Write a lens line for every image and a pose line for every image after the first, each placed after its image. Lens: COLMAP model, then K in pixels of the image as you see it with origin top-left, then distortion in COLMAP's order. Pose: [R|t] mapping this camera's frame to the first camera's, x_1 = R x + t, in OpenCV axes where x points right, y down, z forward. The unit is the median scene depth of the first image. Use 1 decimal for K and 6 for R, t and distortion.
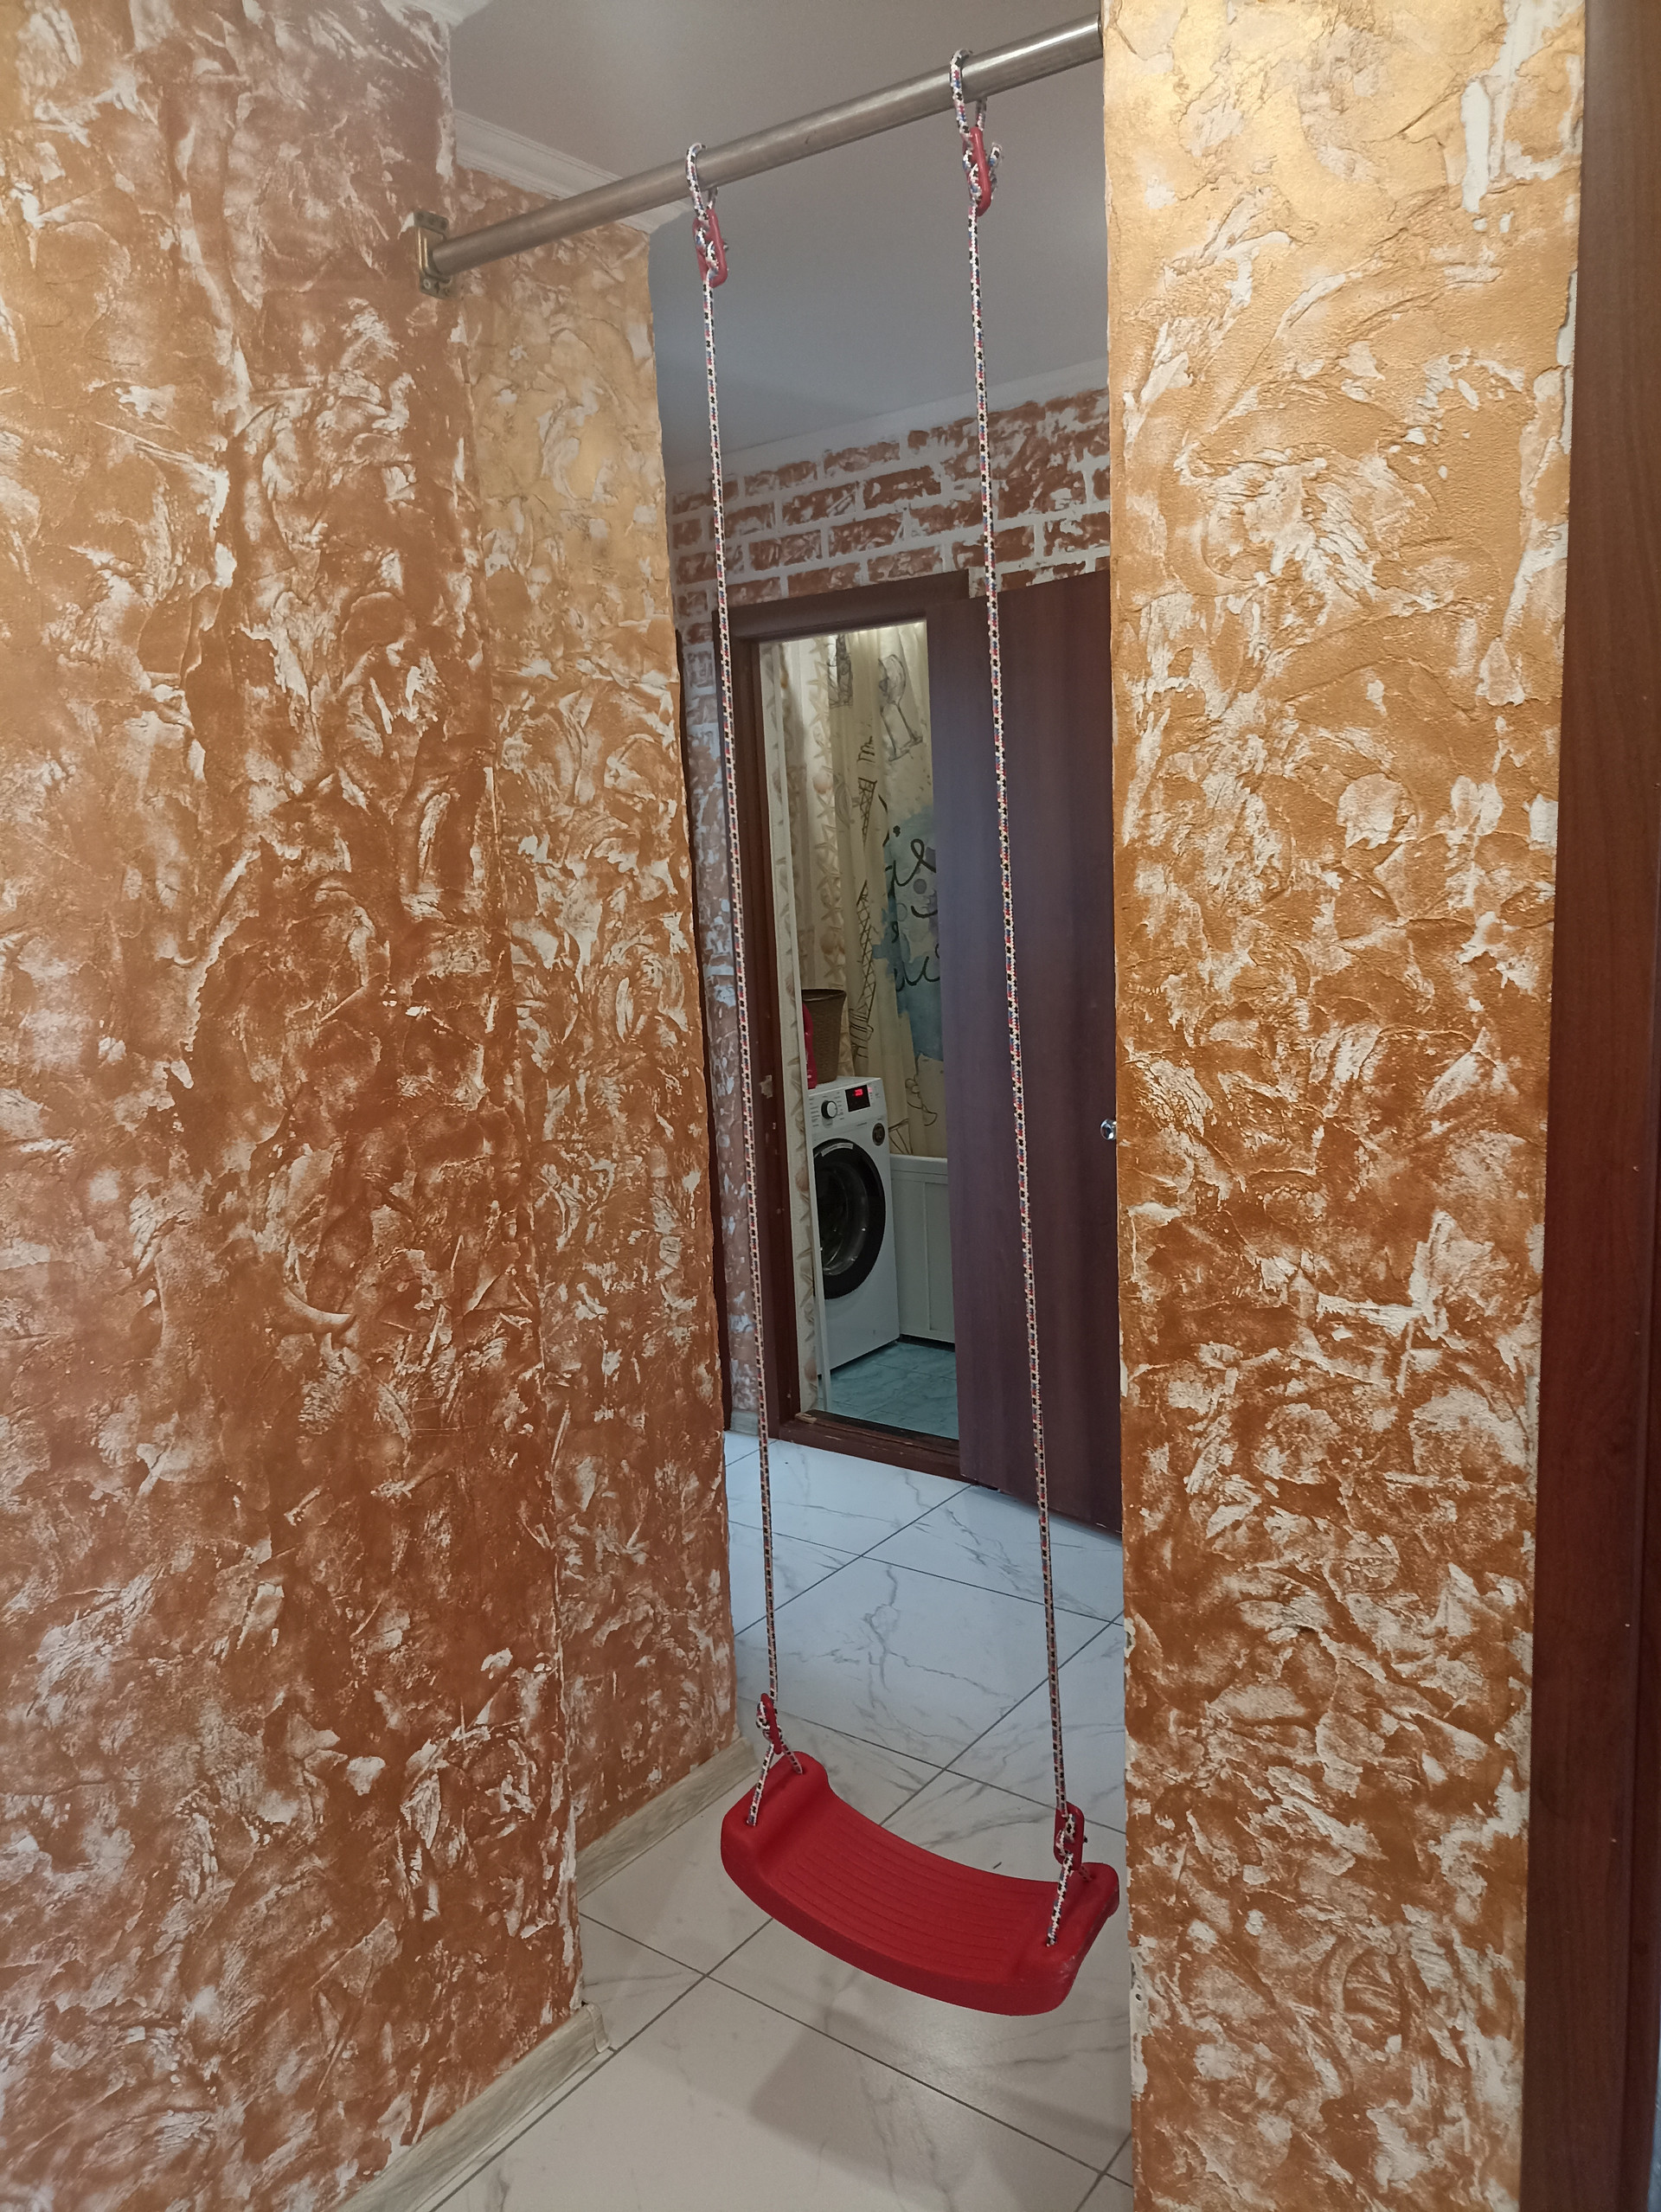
lens RADIAL K [[1634.8, 0, 832.5], [0, 1634.8, 1100.7], [0, 0, 1]] dist [0.027134, -0.009068]
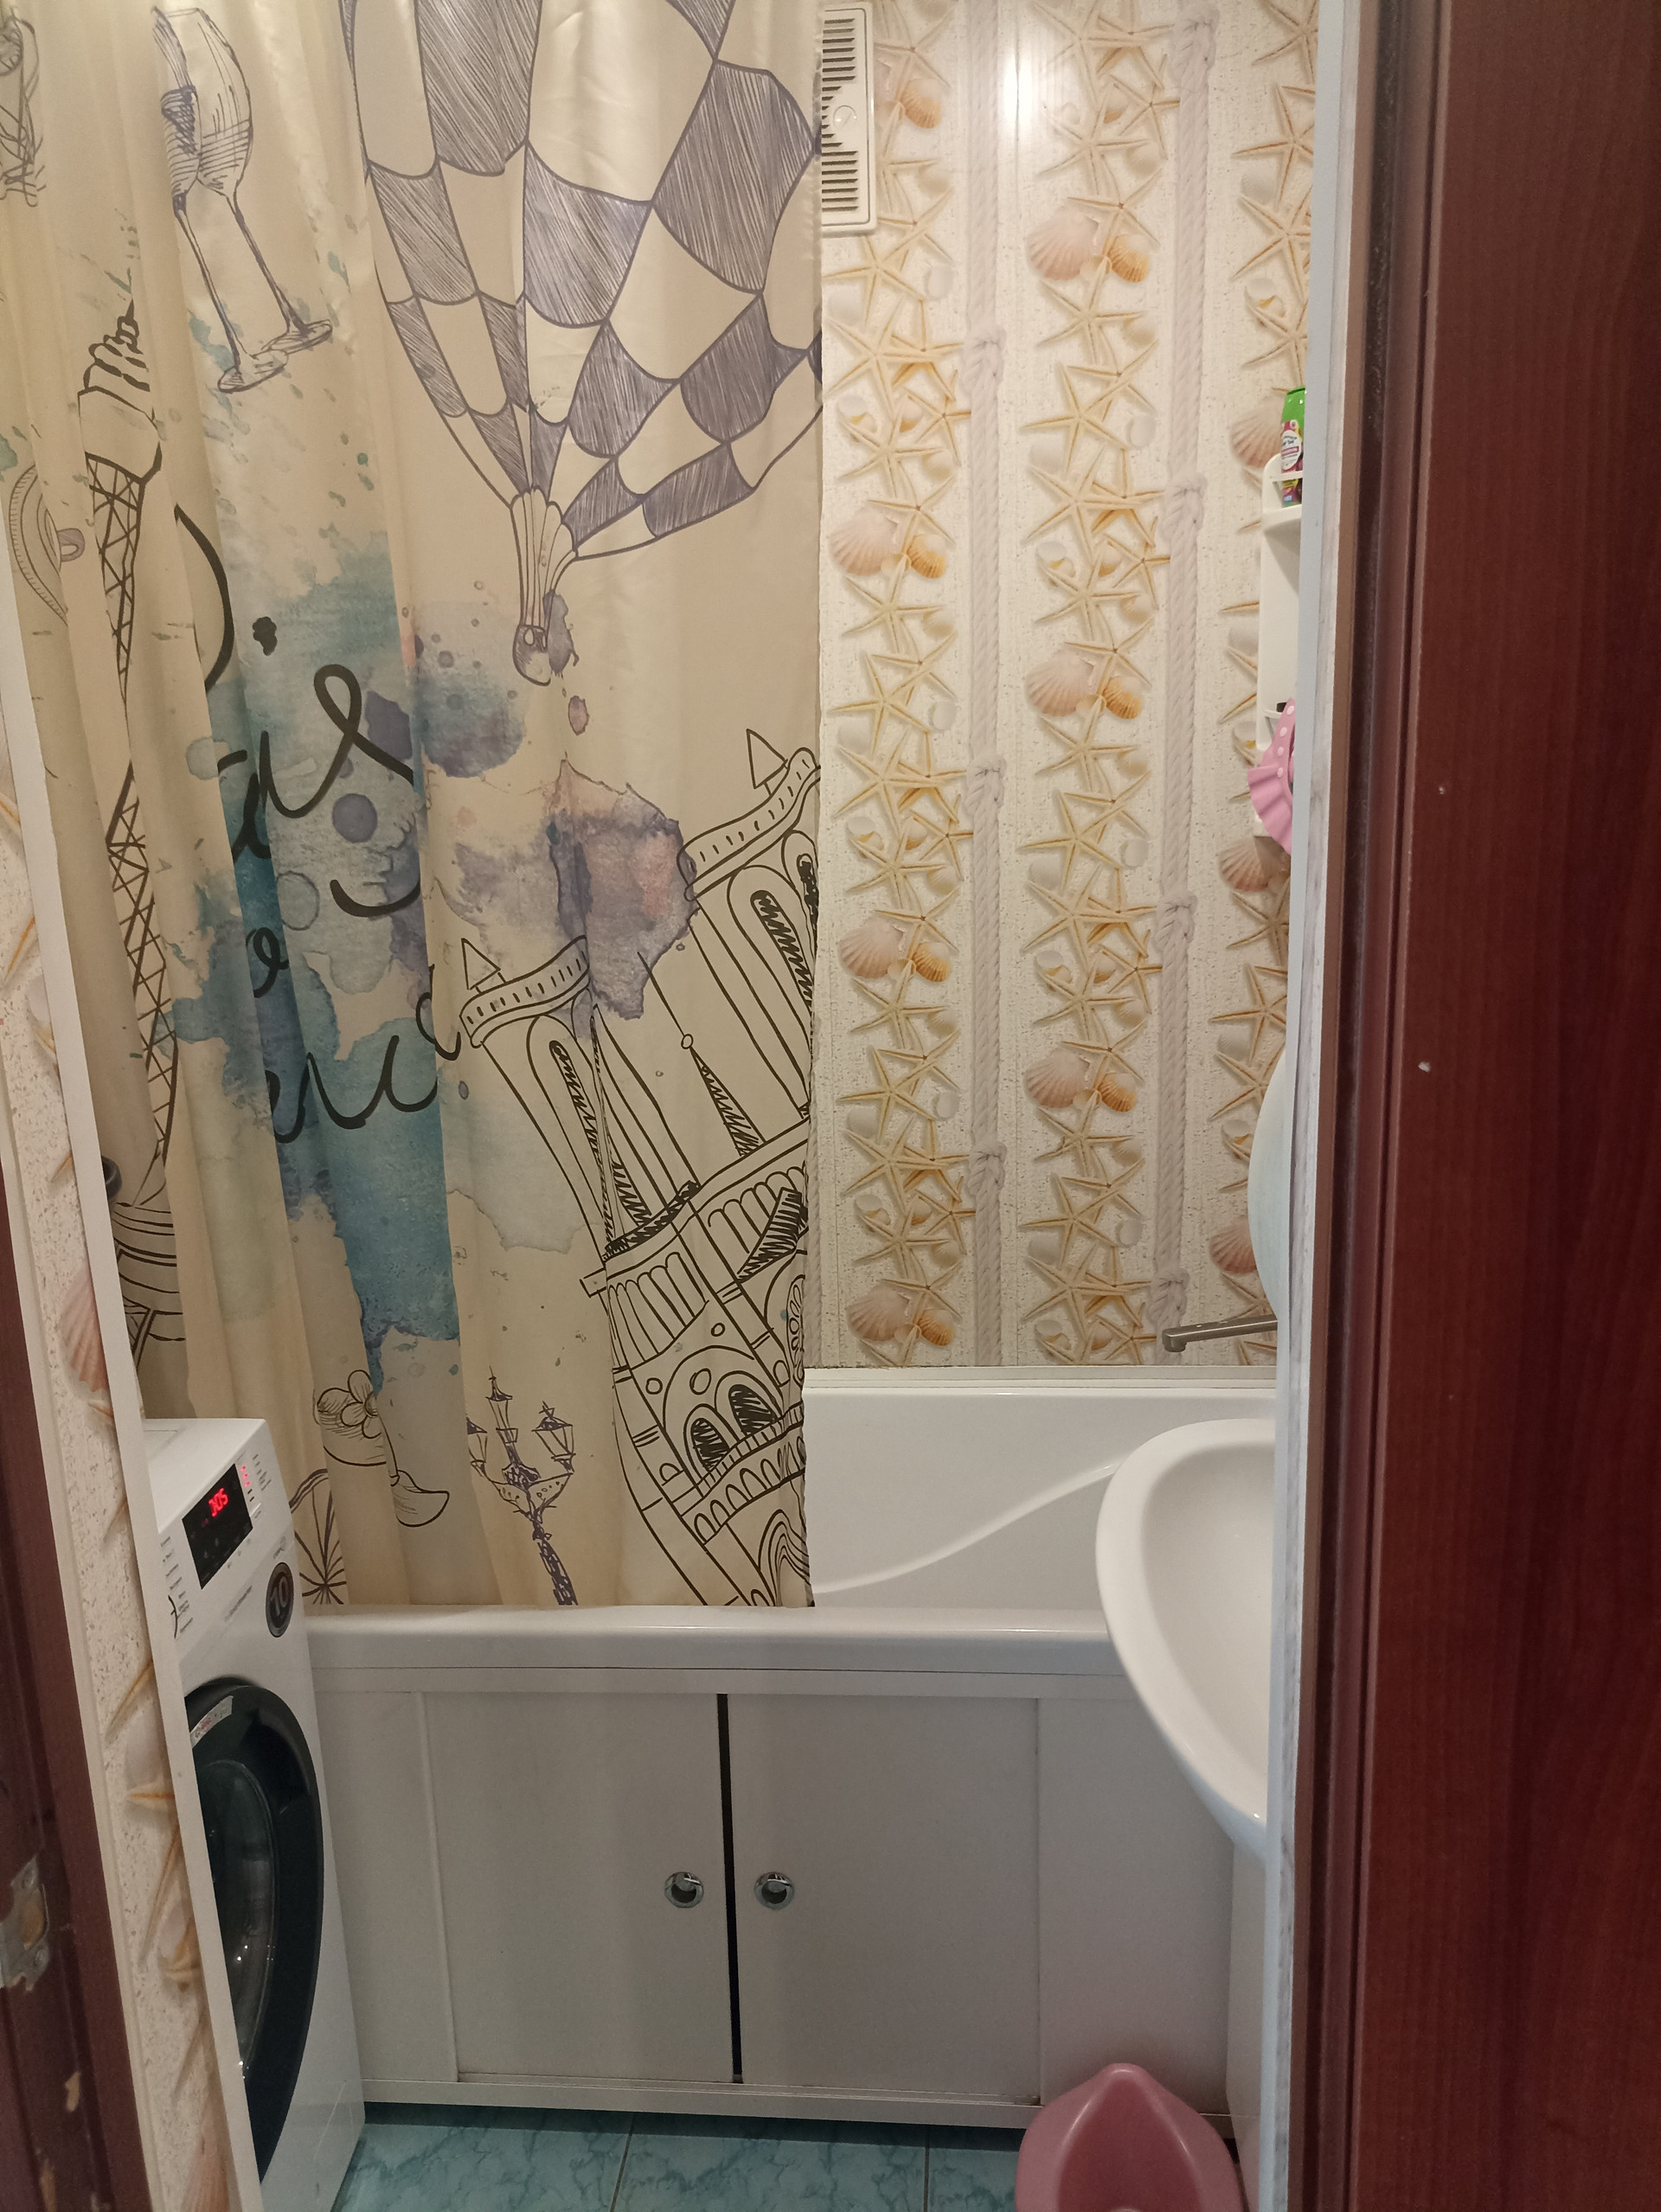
lens RADIAL K [[1634.8, 0, 833.9], [0, 1634.8, 1101.9], [0, 0, 1]] dist [0.027134, -0.009068]
pose [[0.852754, -0.093422, 0.513890, -0.032811], [0.064514, 0.995180, 0.073861, -0.085966], [-0.518313, -0.029833, 0.854670, 0.622172]]
